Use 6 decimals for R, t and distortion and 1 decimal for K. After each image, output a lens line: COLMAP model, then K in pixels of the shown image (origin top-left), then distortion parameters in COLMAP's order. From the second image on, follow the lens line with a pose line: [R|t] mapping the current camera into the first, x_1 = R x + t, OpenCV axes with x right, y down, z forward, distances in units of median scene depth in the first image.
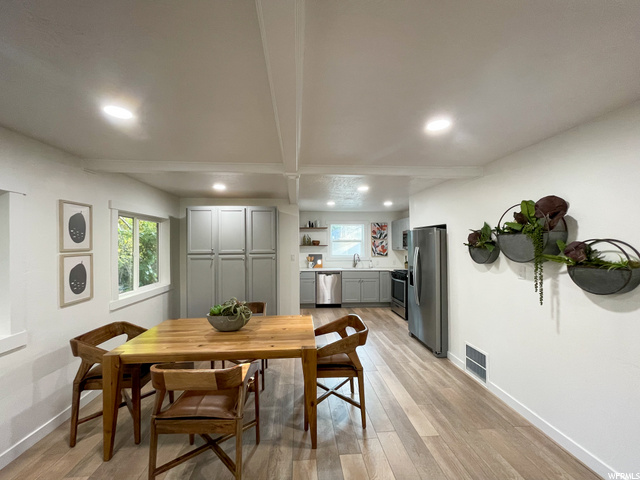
lens RADIAL K [[257.9, 0, 320.0], [0, 257.9, 240.0], [0, 0, 1]] dist [-0.001425, -0.000084]
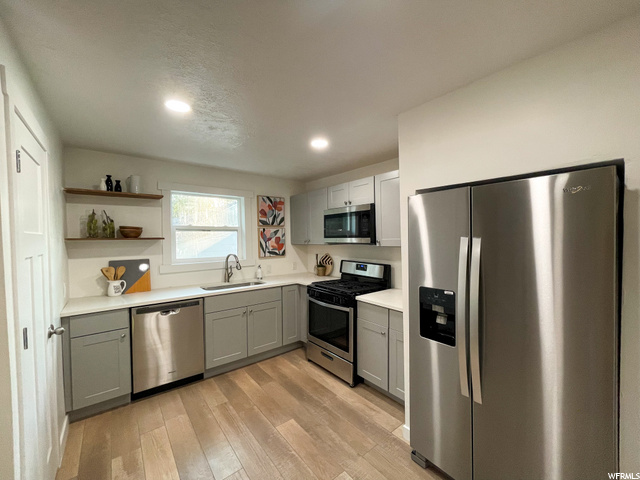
lens RADIAL K [[257.9, 0, 320.0], [0, 257.9, 240.0], [0, 0, 1]] dist [-0.001425, -0.000084]
pose [[0.829628, -0.014516, 0.558128, 0.005314], [-0.000256, 0.999652, 0.026379, 0.012693], [-0.558317, -0.022027, 0.829335, 0.500103]]
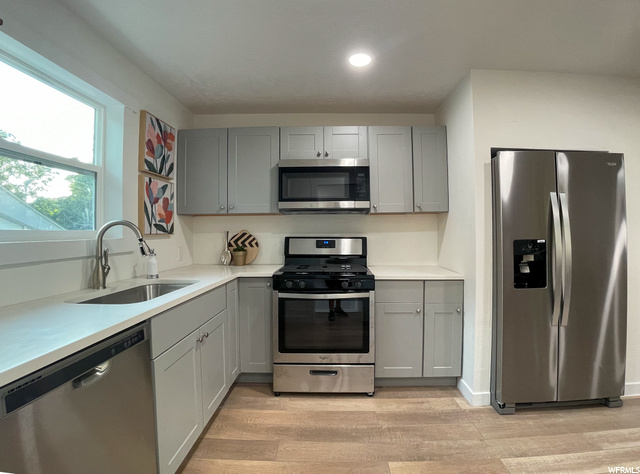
lens RADIAL K [[312.5, 0, 323.7], [0, 312.5, 226.0], [0, 0, 1]] dist [-0.068786, 0.000493]
pose [[0.103800, 0.020496, 0.994387, -0.095832], [-0.014337, 0.999715, -0.019109, 0.059524], [-0.994495, -0.012274, 0.104065, 0.812264]]
